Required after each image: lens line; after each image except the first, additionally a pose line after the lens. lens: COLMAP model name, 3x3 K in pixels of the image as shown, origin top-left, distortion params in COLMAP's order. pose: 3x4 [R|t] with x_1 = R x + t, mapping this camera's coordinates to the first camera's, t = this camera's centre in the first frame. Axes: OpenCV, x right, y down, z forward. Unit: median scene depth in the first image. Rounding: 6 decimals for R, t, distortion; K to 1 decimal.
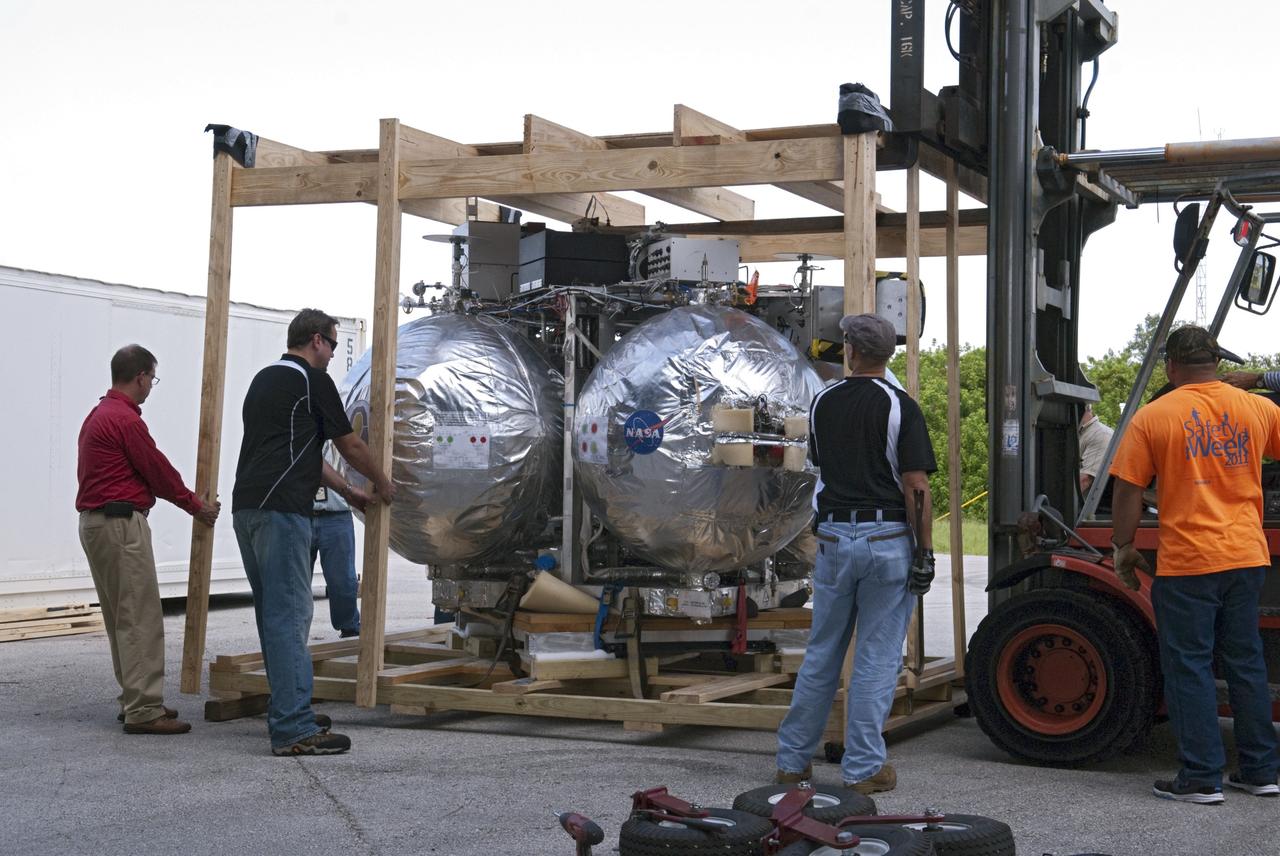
lens RADIAL K [[1937.8, 0, 626.5], [0, 1937.8, 463.3], [0, 0, 1]] dist [0.288768, 0.000000]
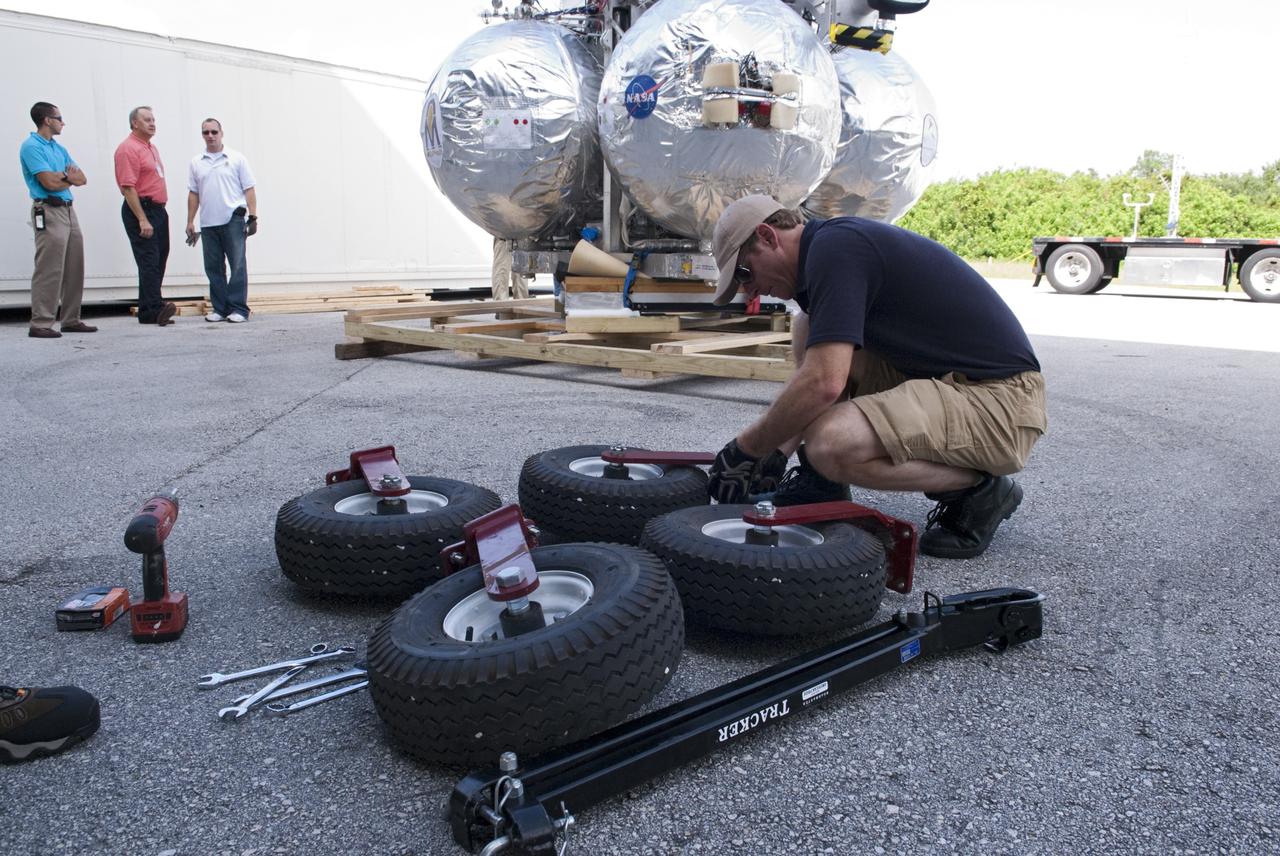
lens RADIAL K [[984.1, 0, 628.3], [0, 984.1, 419.6], [0, 0, 1]] dist [-0.008709, 0.002945]
pose [[0.977209, 0.035676, -0.209262, 0.112382], [0.001928, 0.984245, 0.176801, 0.058045], [0.212273, -0.173175, 0.961744, 0.428148]]
